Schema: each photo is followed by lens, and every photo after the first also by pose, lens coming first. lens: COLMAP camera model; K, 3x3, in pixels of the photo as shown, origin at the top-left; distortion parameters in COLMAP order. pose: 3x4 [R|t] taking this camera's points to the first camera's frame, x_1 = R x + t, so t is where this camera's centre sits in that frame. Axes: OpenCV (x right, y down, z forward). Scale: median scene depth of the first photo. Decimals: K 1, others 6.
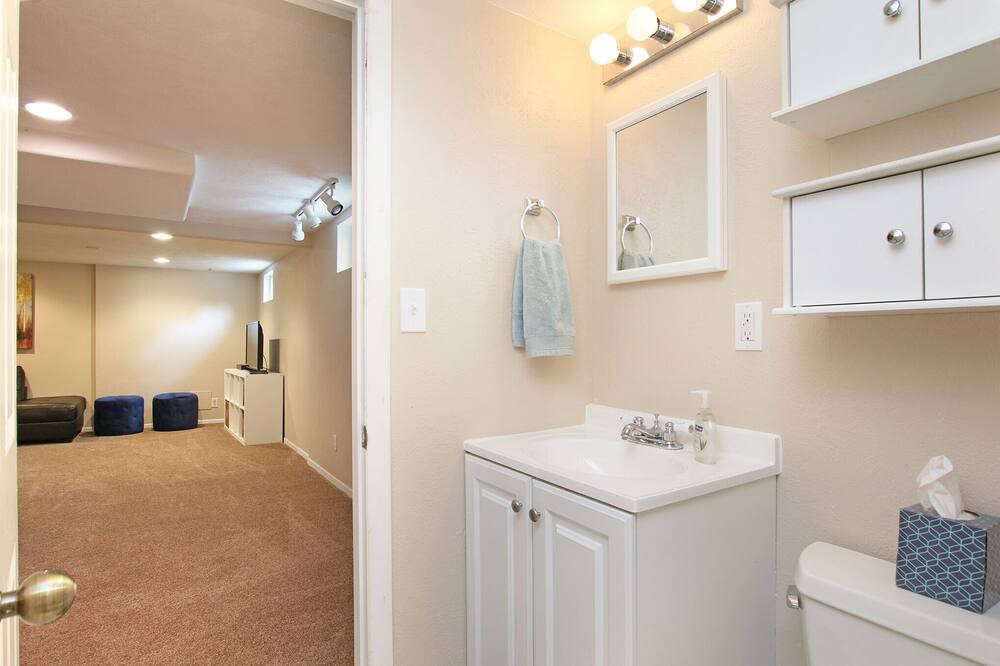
lens RADIAL K [[533.3, 0, 500.0], [0, 533.3, 337.2], [0, 0, 1]] dist [-0.033145, 0.000121]
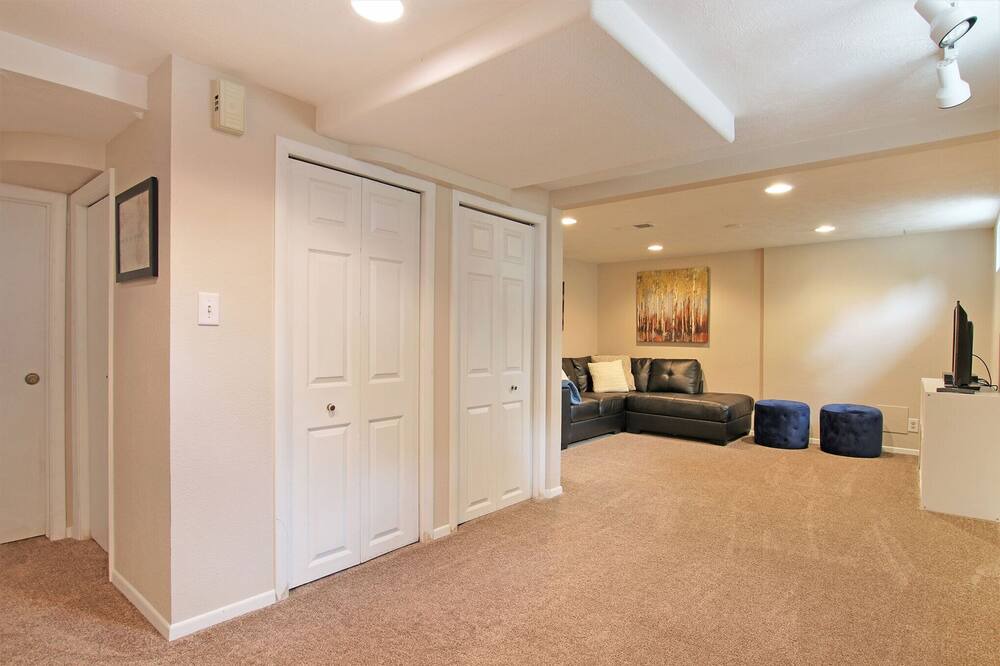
lens RADIAL K [[533.3, 0, 496.4], [0, 533.3, 340.9], [0, 0, 1]] dist [-0.033145, 0.000121]
pose [[0.280690, 0.014523, -0.959689, -0.044335], [-0.001603, 0.999891, 0.014662, 0.004657], [0.959797, -0.002577, 0.280683, 0.325486]]
